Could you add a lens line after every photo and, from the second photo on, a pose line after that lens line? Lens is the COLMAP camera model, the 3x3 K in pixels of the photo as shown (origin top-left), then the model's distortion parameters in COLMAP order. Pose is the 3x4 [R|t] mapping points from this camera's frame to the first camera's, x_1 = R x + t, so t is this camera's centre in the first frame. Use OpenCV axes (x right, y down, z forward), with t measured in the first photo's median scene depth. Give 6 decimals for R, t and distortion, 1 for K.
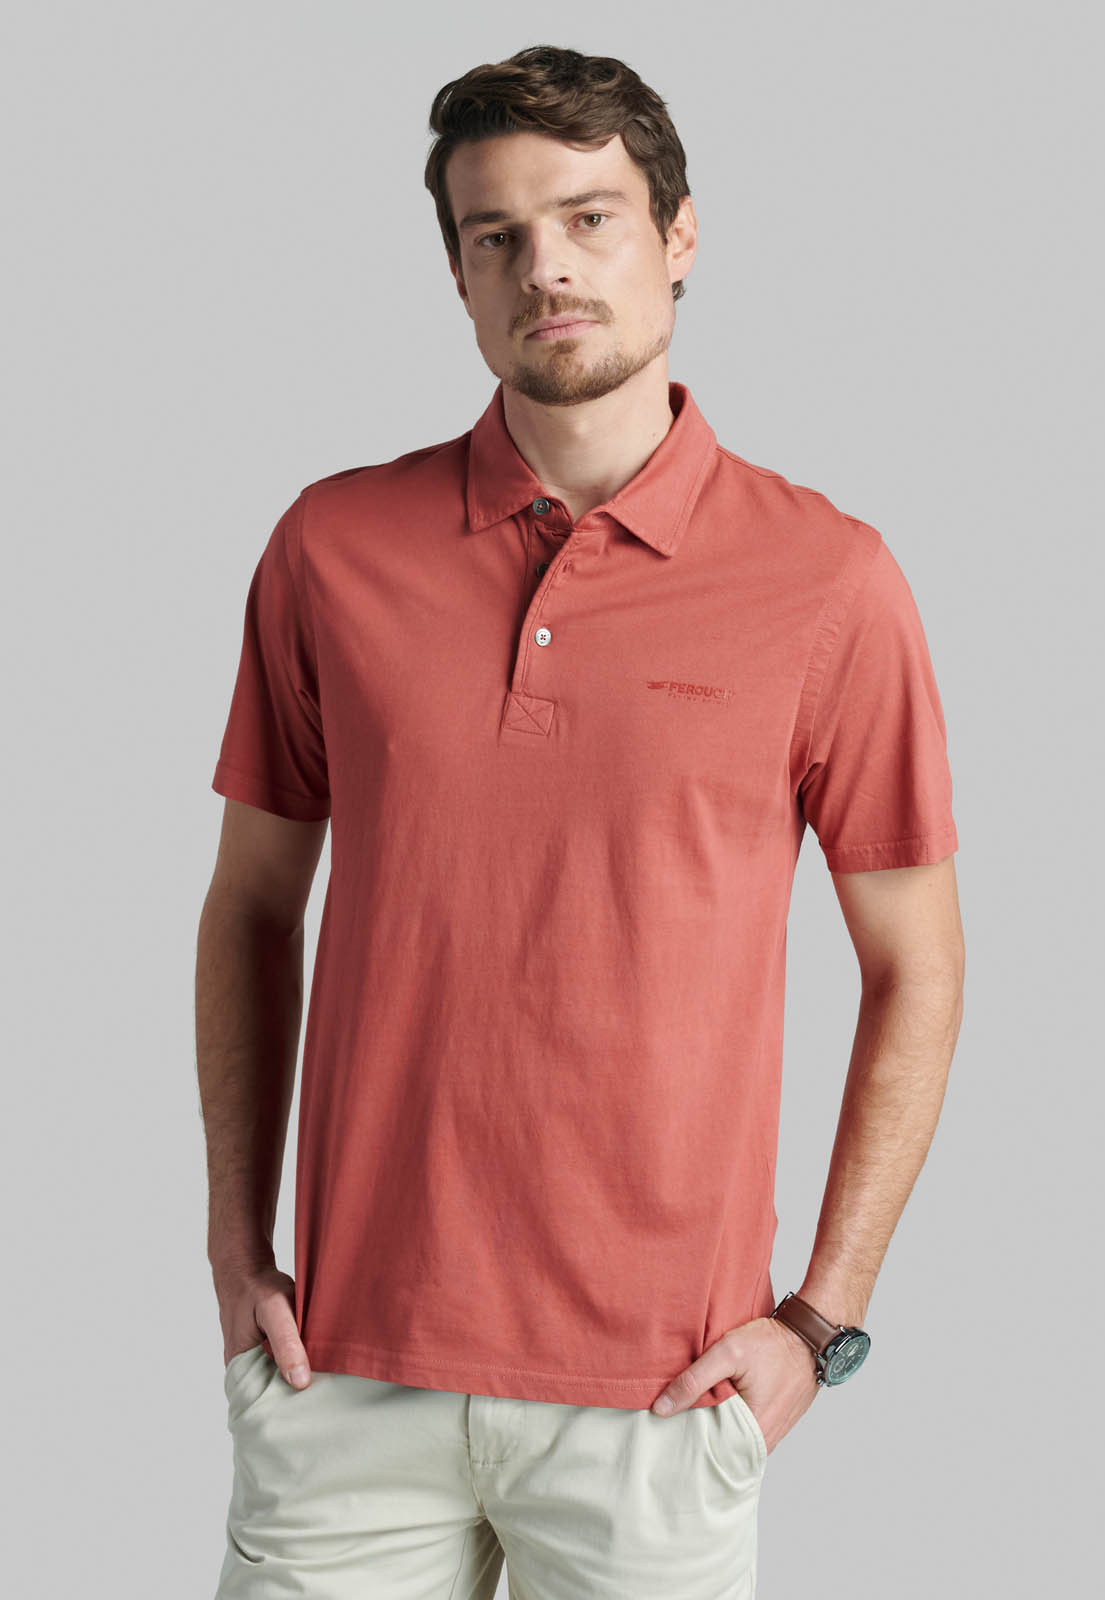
lens RADIAL K [[4545.3, 0, 551.0], [0, 4545.3, 805.7], [0, 0, 1]] dist [-0.150218, 0.000000]
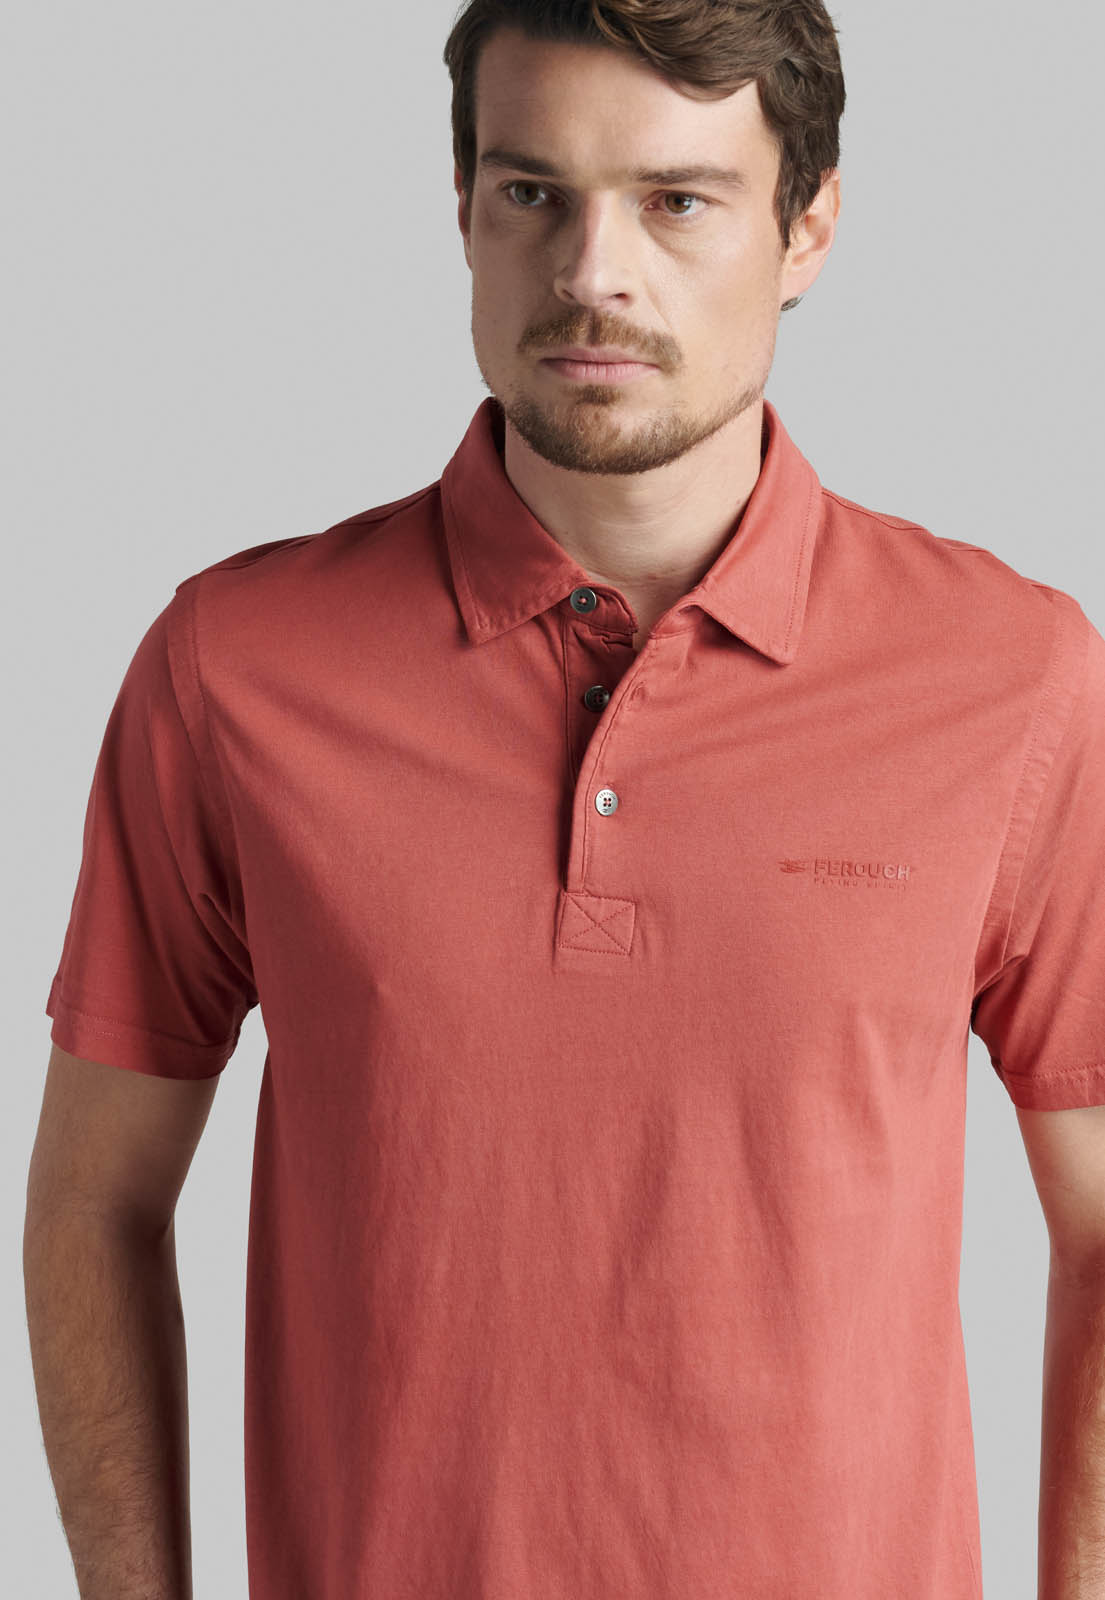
lens RADIAL K [[4545.3, 0, 554.1], [0, 4545.3, 799.0], [0, 0, 1]] dist [-0.150218, 0.000000]
pose [[0.985489, -0.074182, 0.152672, -0.108413], [0.070894, 0.997122, 0.026876, -0.055495], [-0.154226, -0.015662, 0.987911, 0.357858]]
